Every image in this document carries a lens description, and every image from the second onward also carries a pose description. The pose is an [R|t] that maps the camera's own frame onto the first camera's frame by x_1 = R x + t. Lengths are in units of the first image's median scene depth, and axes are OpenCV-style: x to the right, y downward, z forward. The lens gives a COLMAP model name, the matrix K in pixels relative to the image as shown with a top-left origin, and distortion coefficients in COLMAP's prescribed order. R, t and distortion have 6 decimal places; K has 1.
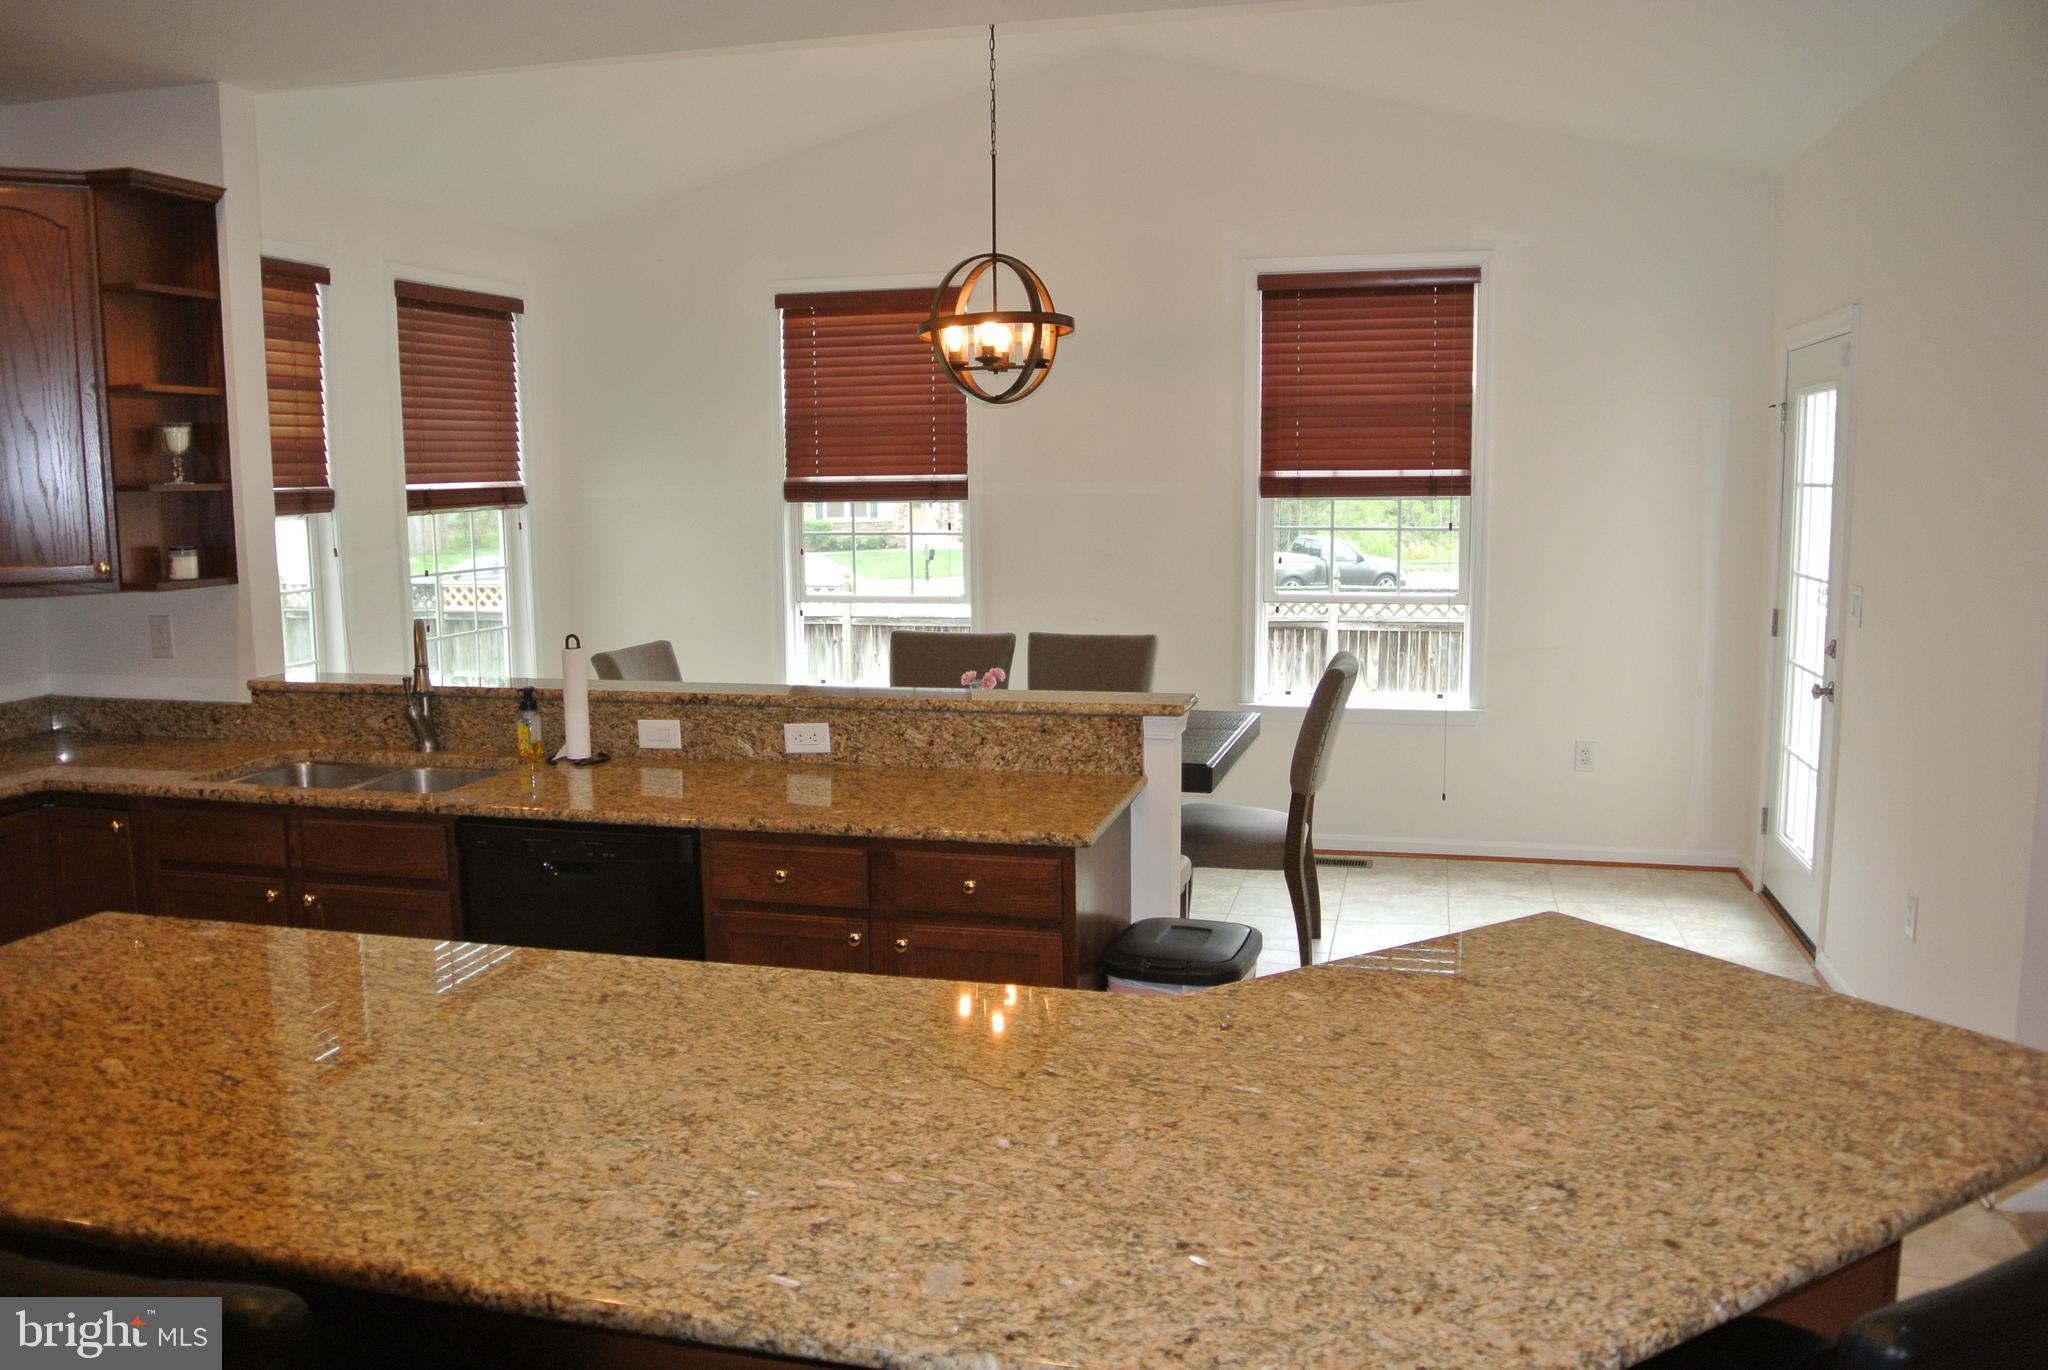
lens RADIAL K [[1583.4, 0, 1023.8], [0, 1583.4, 682.1], [0, 0, 1]] dist [-0.086038, 0.032841]
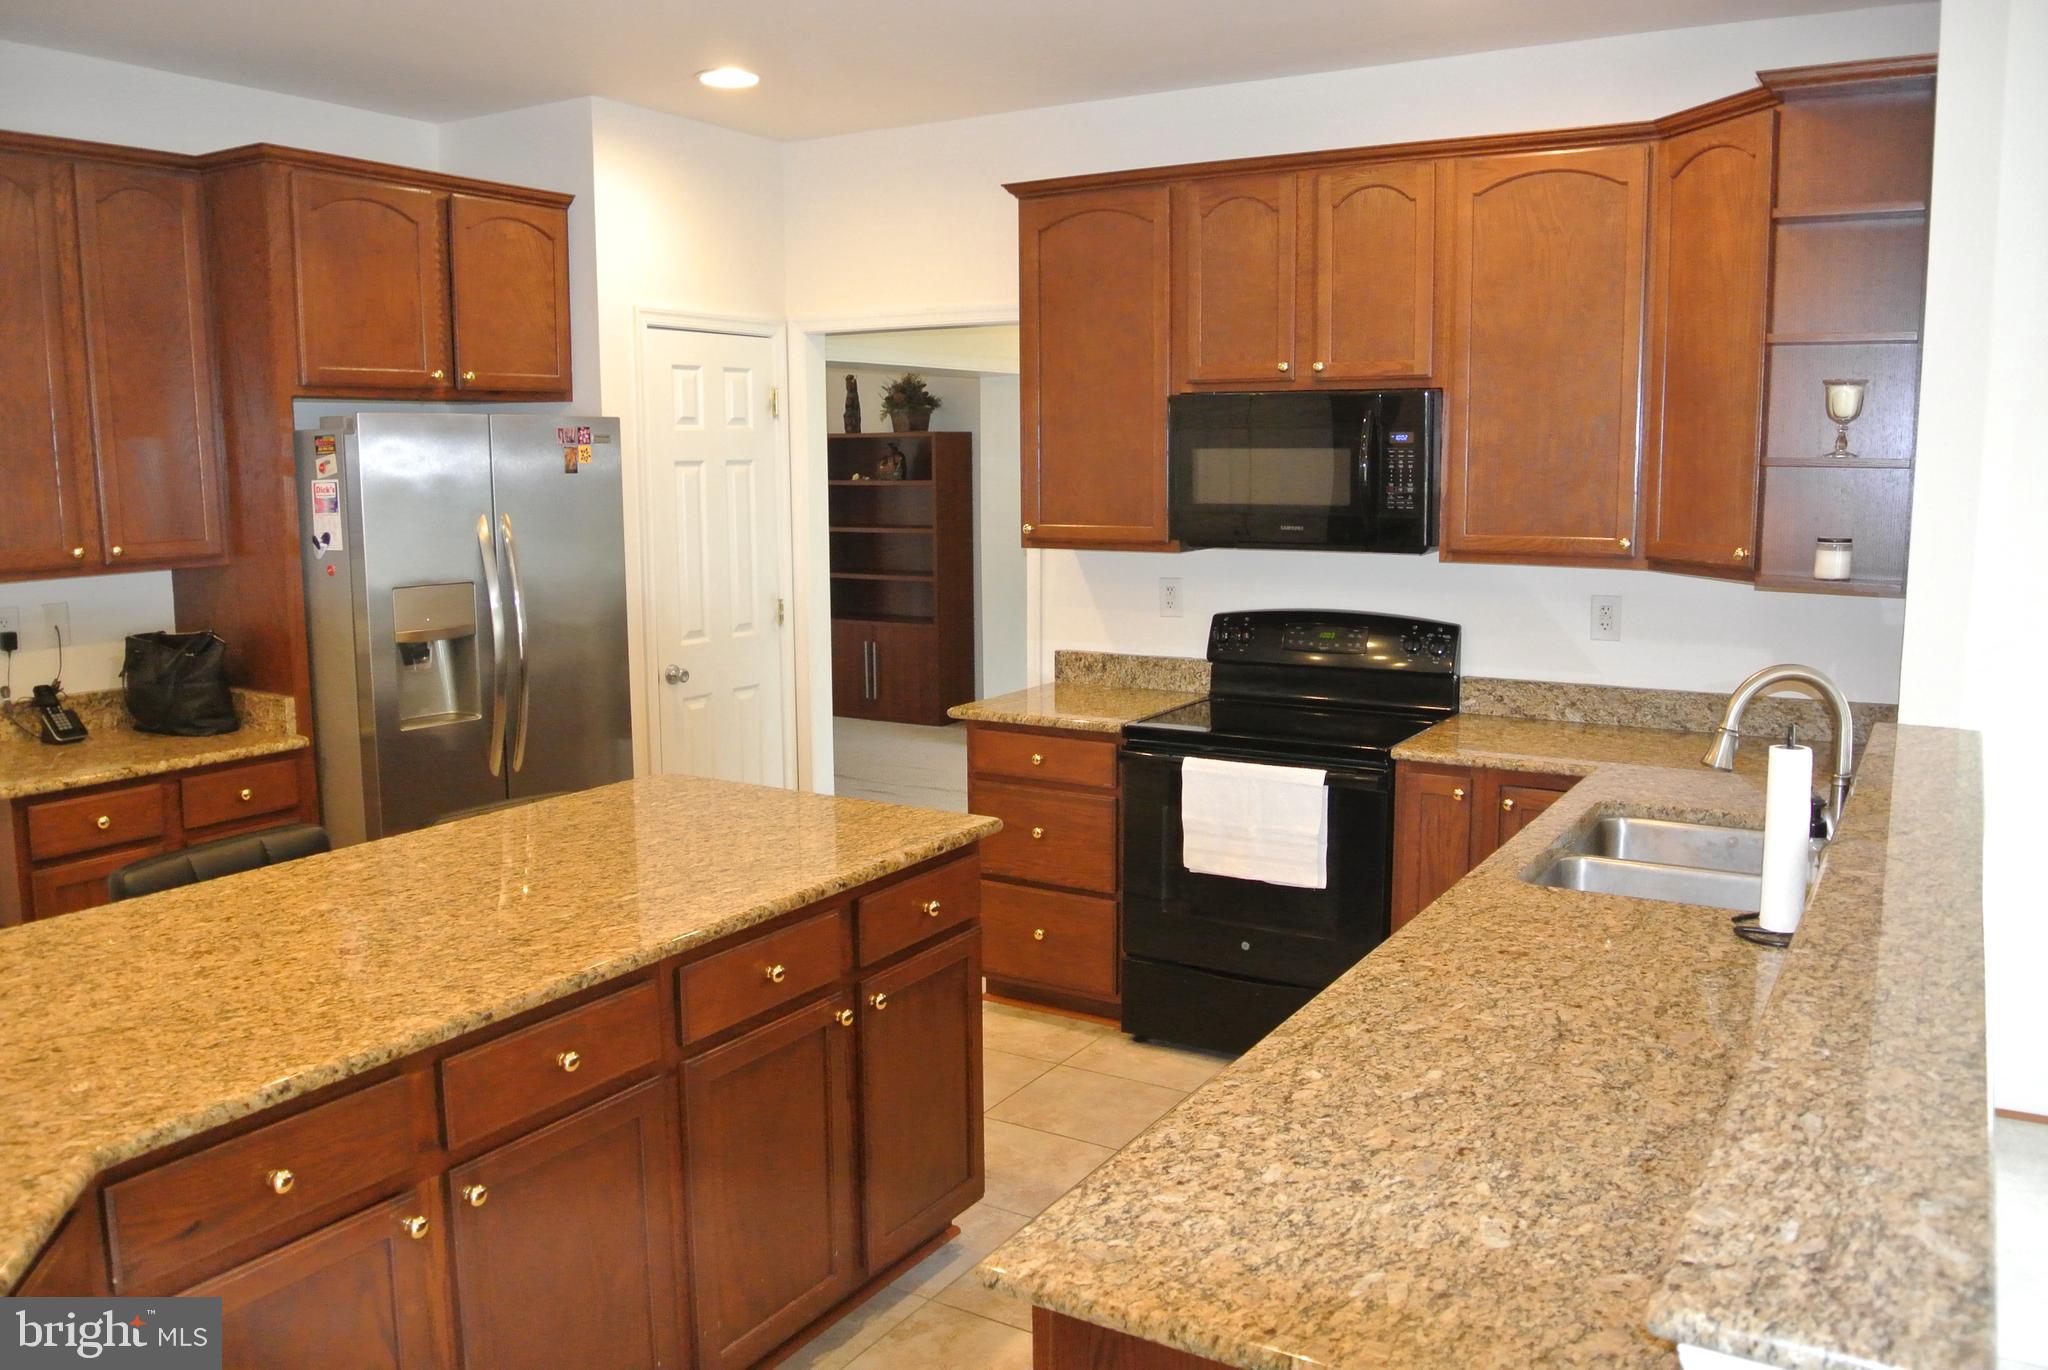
lens RADIAL K [[1583.4, 0, 1023.8], [0, 1583.4, 682.1], [0, 0, 1]] dist [-0.086038, 0.032841]
pose [[-0.292190, 0.147703, -0.944886, 0.373311], [-0.119365, 0.974644, 0.189266, -0.130354], [0.948882, 0.168088, -0.267151, 0.935726]]
